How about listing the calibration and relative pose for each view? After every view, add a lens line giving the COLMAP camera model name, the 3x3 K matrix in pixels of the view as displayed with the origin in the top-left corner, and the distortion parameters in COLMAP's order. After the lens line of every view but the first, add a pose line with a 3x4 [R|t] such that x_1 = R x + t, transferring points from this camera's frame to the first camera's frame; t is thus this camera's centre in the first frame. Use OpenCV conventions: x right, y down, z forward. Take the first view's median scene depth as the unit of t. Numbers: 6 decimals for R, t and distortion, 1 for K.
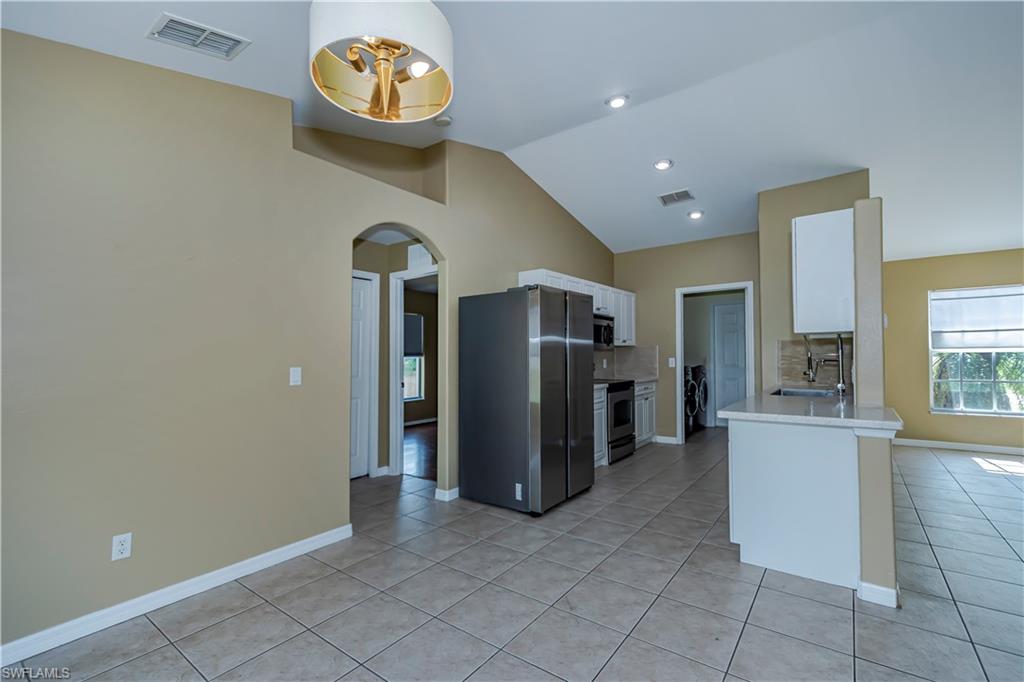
lens RADIAL K [[445.6, 0, 515.3], [0, 445.6, 346.2], [0, 0, 1]] dist [-0.003089, -0.000573]
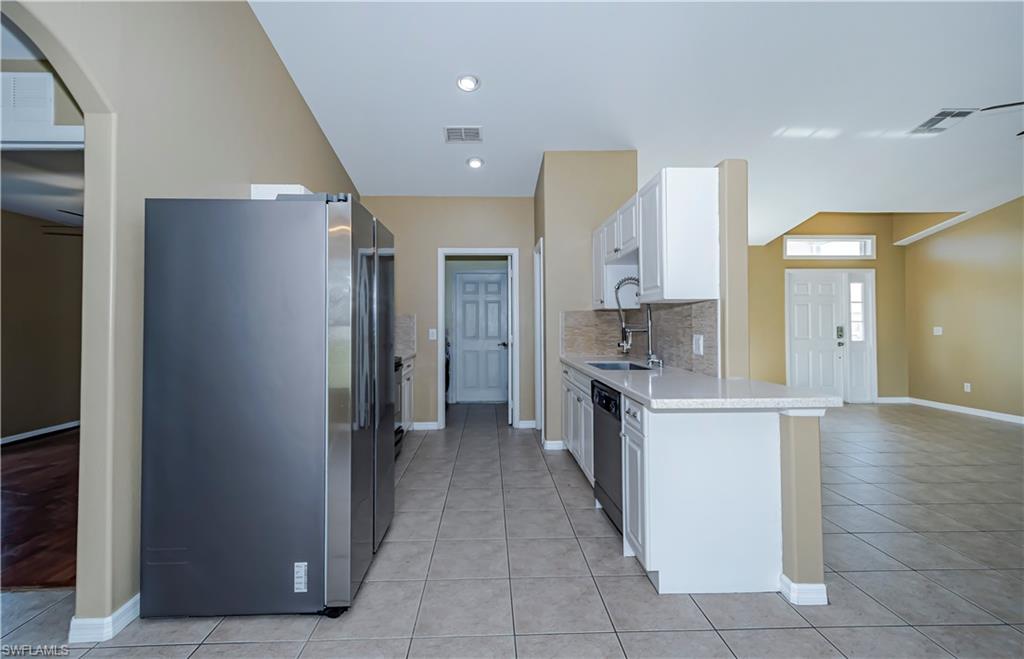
lens RADIAL K [[456.3, 0, 509.4], [0, 456.3, 320.8], [0, 0, 1]] dist [0.010033, 0.000051]
pose [[0.782461, 0.011483, 0.622594, -0.084140], [-0.015704, 0.999876, 0.001295, 0.008035], [-0.622502, -0.010790, 0.782544, 0.243640]]
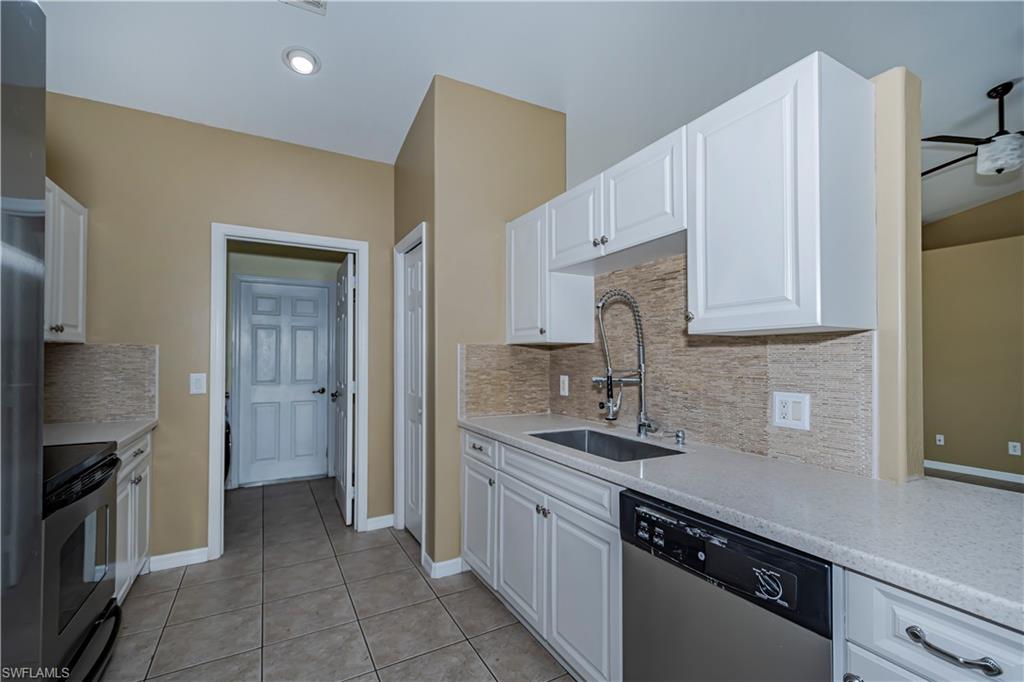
lens RADIAL K [[437.7, 0, 517.6], [0, 437.7, 354.7], [0, 0, 1]] dist [0.003982, 0.000120]
pose [[0.403950, 0.016348, 0.914635, 0.079994], [-0.024128, 0.999683, -0.007212, 0.003203], [-0.914463, -0.019154, 0.404216, 0.565717]]
